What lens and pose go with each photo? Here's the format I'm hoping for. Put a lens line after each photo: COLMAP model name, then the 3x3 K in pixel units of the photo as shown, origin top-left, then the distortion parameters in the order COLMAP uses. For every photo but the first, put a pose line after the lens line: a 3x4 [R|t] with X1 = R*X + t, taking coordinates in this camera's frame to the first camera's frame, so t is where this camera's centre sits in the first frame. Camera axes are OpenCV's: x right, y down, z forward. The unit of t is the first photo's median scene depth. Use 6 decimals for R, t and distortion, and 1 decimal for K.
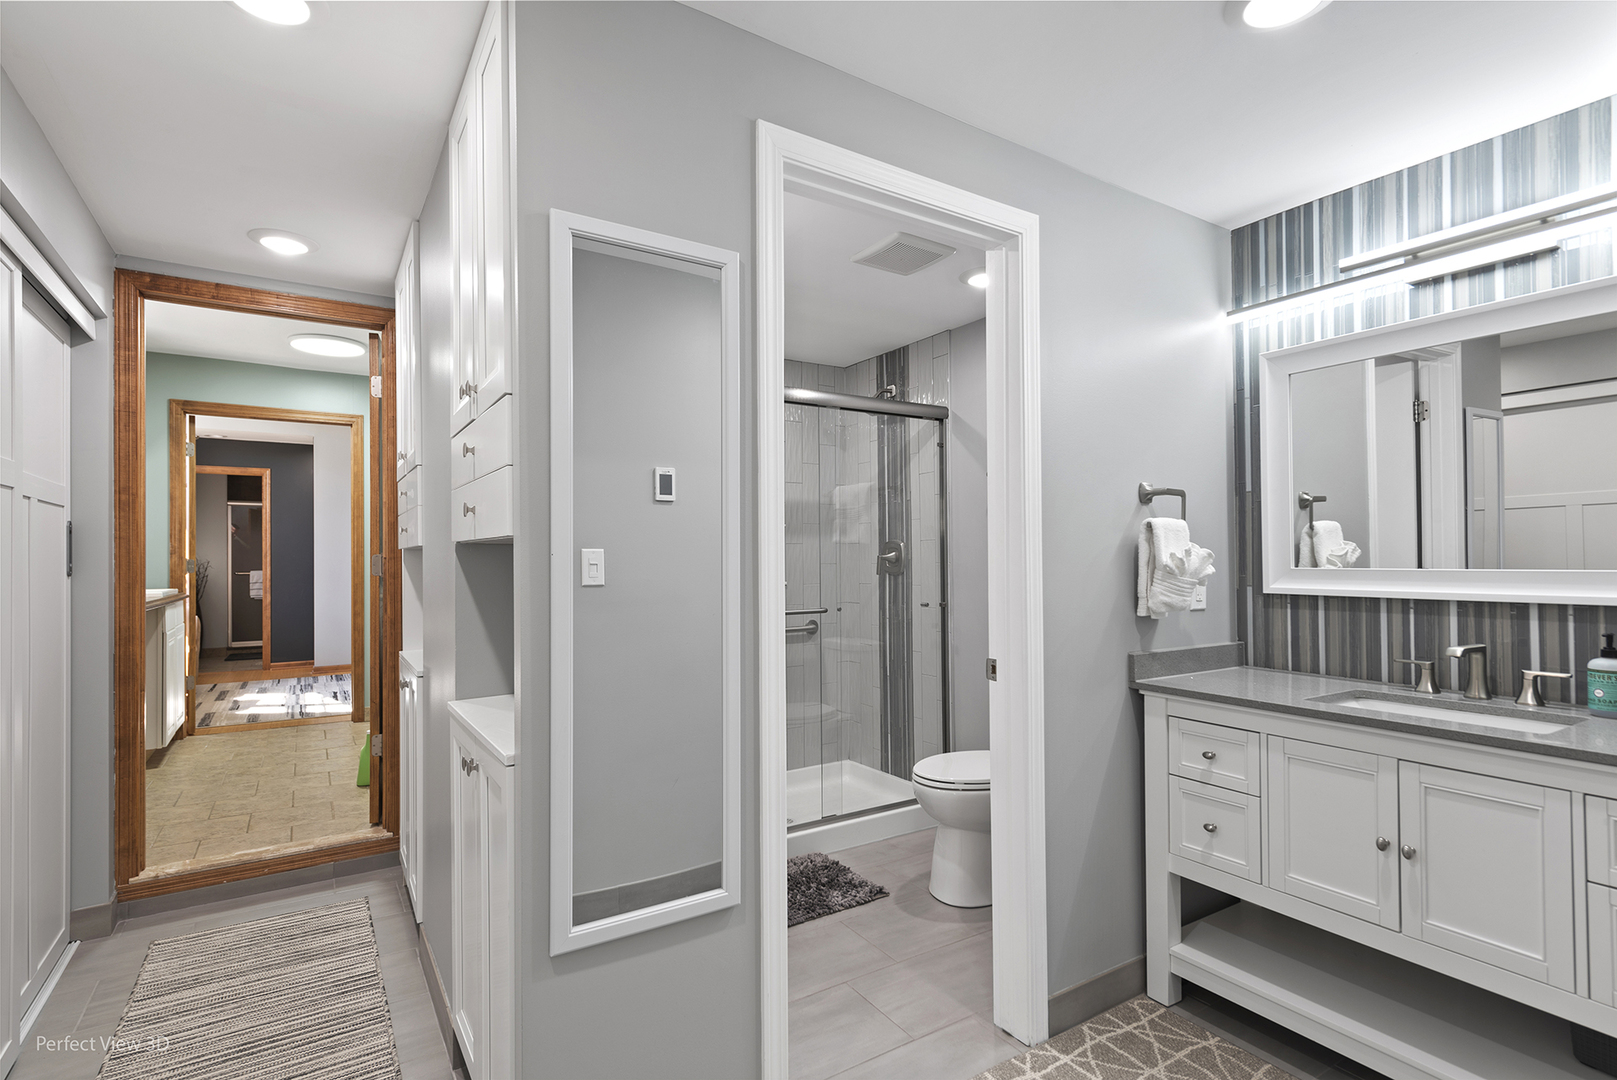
lens RADIAL K [[786.8, 0, 810.7], [0, 786.8, 554.3], [0, 0, 1]] dist [0.004676, 0.000410]
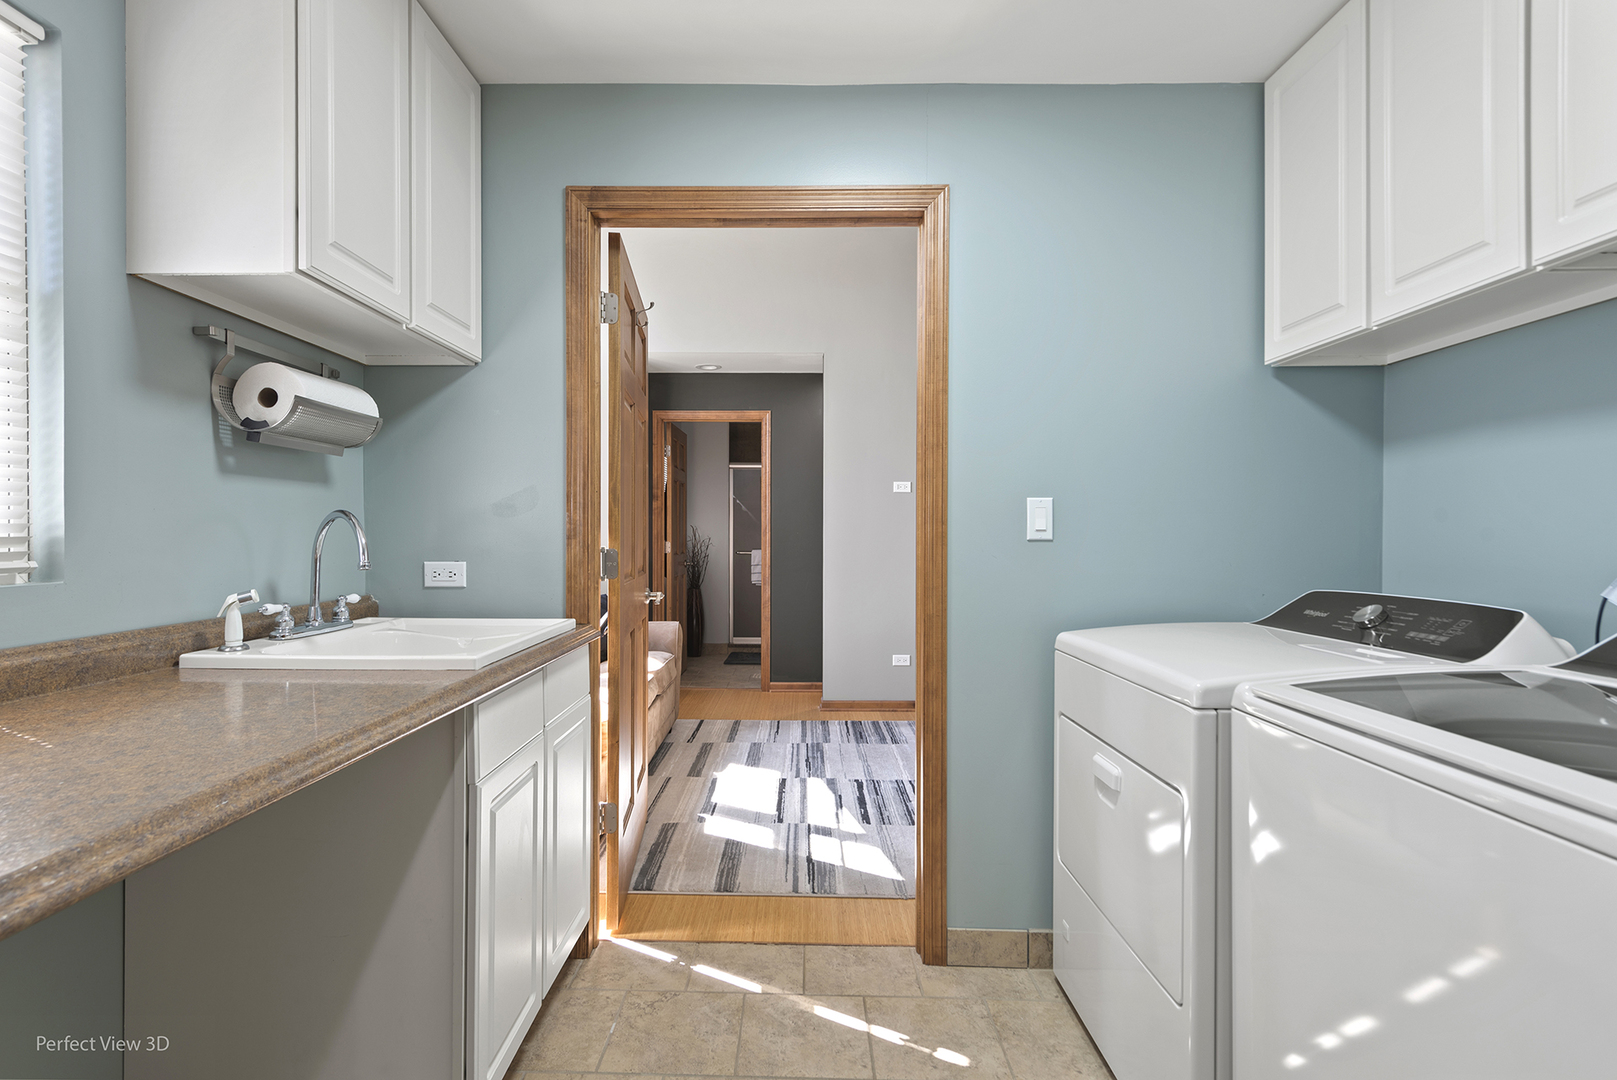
lens RADIAL K [[786.8, 0, 803.6], [0, 786.8, 533.8], [0, 0, 1]] dist [0.004676, 0.000410]
pose [[0.841518, 0.008333, -0.540165, -0.272962], [-0.002969, 0.999937, 0.010801, -0.004736], [0.540221, -0.007485, 0.841490, 0.414609]]
